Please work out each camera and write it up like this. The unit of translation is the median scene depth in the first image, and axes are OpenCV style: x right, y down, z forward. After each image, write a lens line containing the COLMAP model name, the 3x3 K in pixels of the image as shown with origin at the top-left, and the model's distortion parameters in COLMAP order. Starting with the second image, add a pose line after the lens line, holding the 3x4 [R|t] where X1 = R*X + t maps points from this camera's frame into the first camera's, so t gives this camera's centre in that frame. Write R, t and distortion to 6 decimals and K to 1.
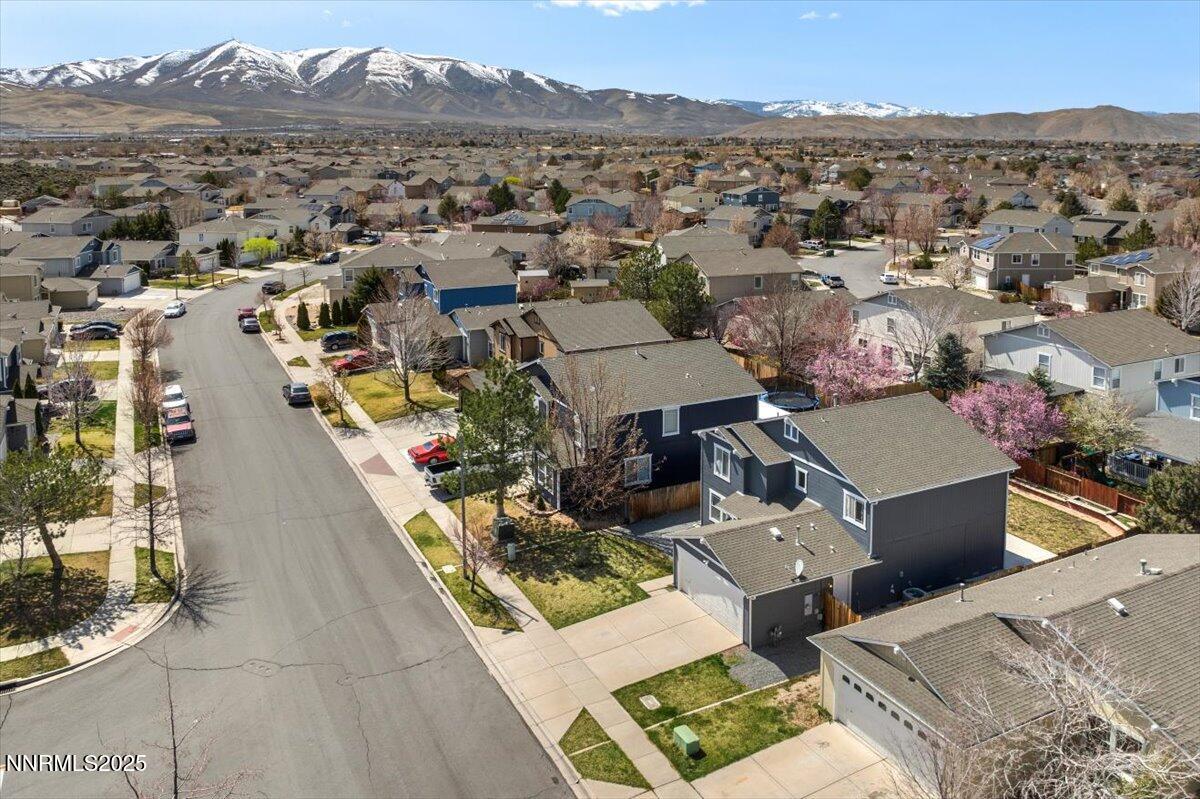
lens RADIAL K [[863.0, 0, 587.7], [0, 863.0, 437.0], [0, 0, 1]] dist [0.005635, -0.000631]
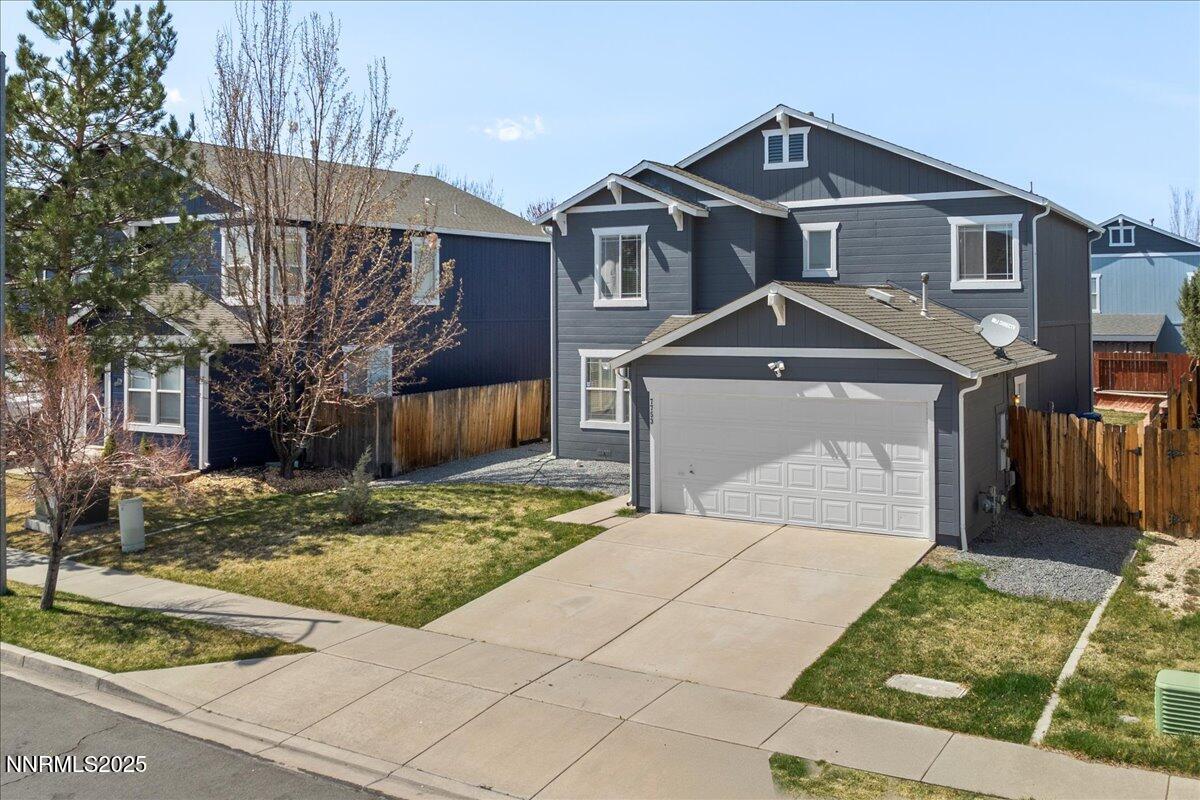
lens RADIAL K [[1091.5, 0, 600.0], [0, 1091.5, 400.0], [0, 0, 1]] dist [-0.003750, -0.001548]
pose [[0.853017, -0.062989, 0.518067, -0.162651], [0.183534, 0.965485, -0.184808, 0.215346], [-0.488545, 0.252727, 0.835136, 0.595575]]
